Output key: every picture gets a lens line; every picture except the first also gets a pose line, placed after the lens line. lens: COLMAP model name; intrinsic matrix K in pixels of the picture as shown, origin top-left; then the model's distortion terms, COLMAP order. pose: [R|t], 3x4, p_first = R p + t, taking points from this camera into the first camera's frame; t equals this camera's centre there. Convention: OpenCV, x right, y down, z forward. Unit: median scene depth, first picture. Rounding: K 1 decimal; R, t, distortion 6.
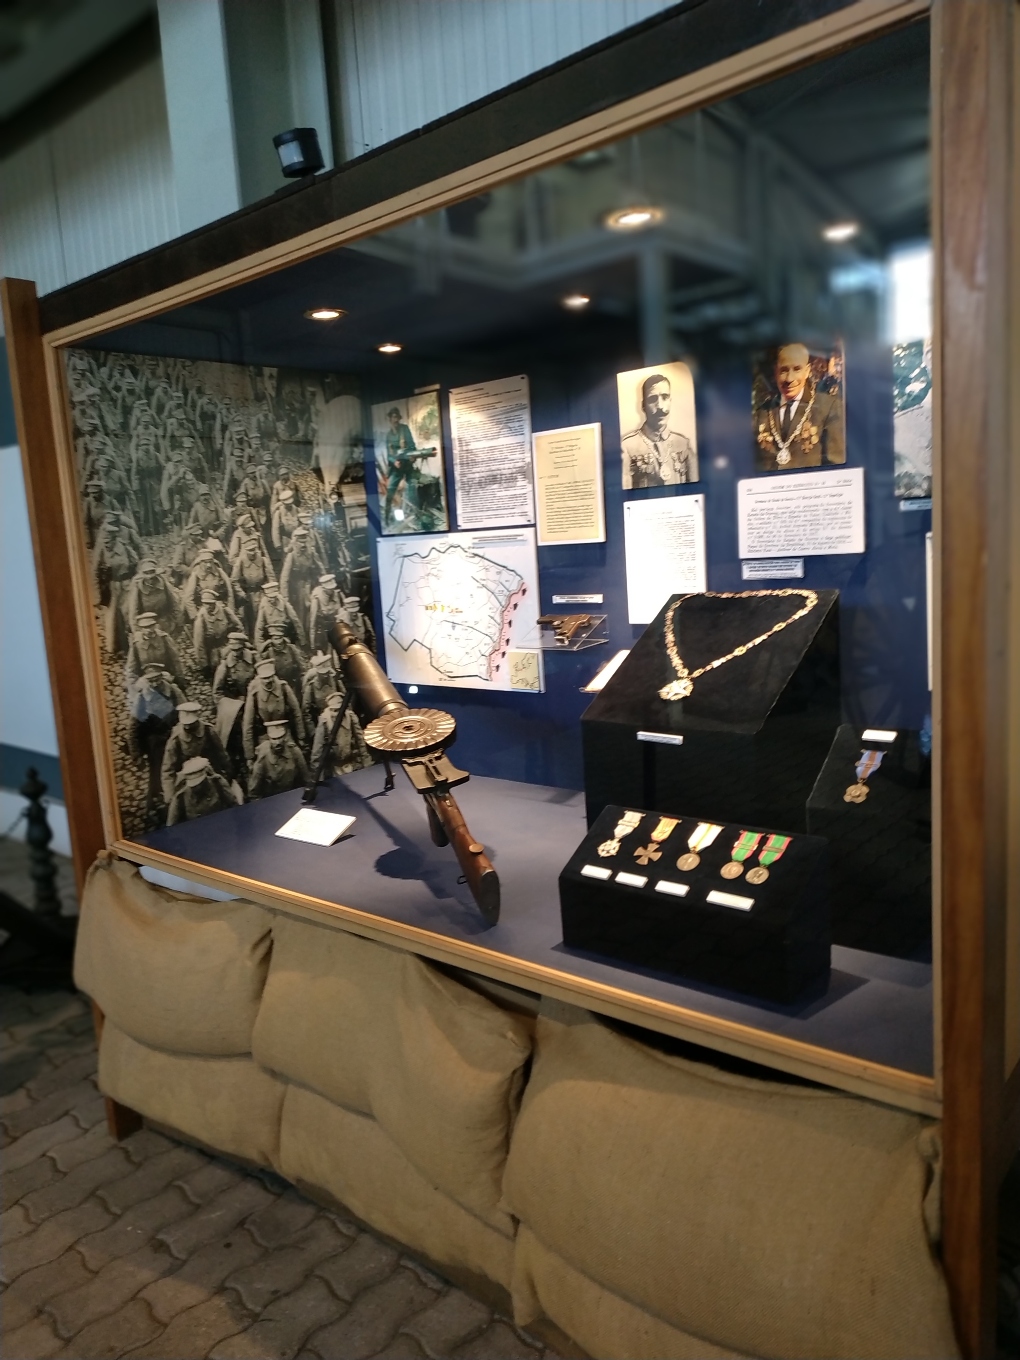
lens RADIAL K [[990.5, 0, 510.4], [0, 990.5, 682.2], [0, 0, 1]] dist [-0.001664, -0.008779]
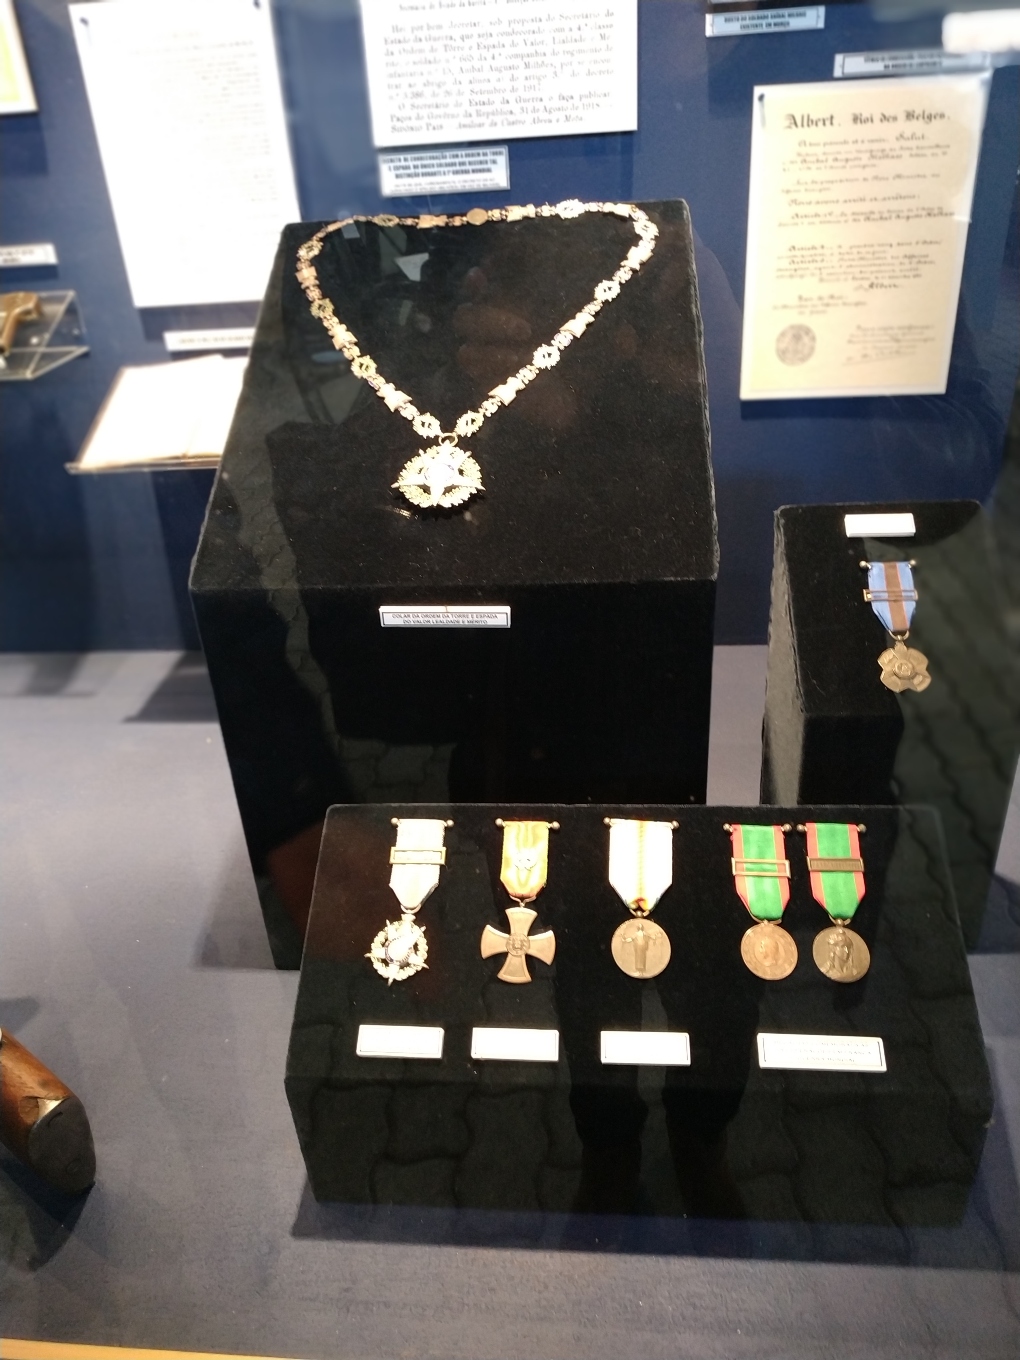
lens RADIAL K [[990.5, 0, 513.0], [0, 990.5, 675.8], [0, 0, 1]] dist [-0.001664, -0.008779]
pose [[0.813943, -0.250869, 0.523986, -0.031679], [0.084019, 0.943306, 0.321114, -0.040575], [-0.574837, -0.217344, 0.788875, 0.660693]]
